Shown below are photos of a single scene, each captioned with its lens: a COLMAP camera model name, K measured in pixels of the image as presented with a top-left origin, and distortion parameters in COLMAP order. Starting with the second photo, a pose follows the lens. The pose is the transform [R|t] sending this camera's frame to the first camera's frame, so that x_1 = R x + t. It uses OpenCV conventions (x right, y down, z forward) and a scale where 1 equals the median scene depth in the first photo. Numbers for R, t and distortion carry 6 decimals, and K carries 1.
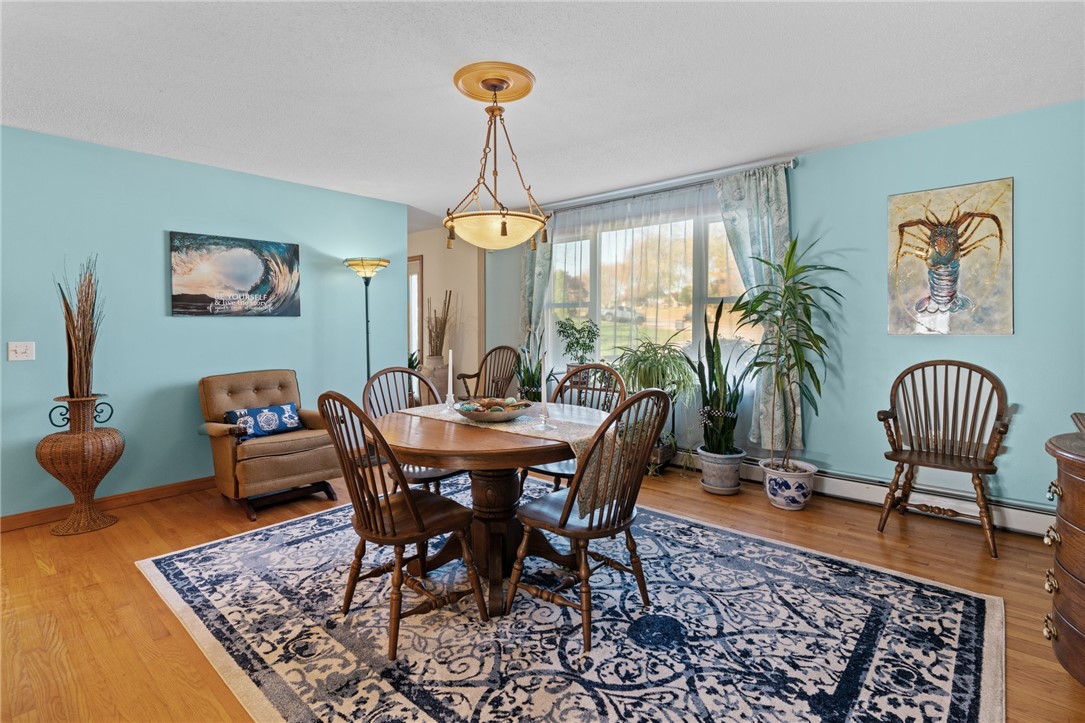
lens RADIAL K [[520.9, 0, 563.2], [0, 520.9, 332.5], [0, 0, 1]] dist [0.003107, 0.002608]
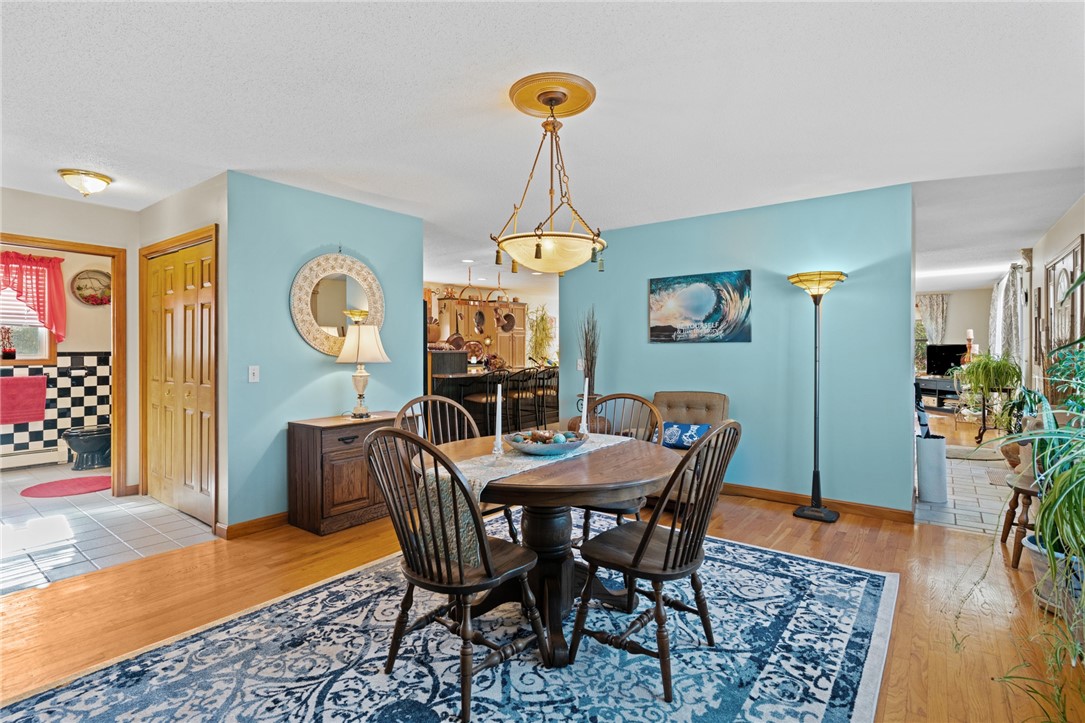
lens RADIAL K [[520.9, 0, 519.5], [0, 520.9, 355.7], [0, 0, 1]] dist [0.003107, 0.002608]
pose [[0.042930, 0.020470, -0.998868, 0.539328], [-0.019457, 0.999618, 0.019649, -0.018790], [0.998889, 0.018592, 0.043312, 0.607414]]
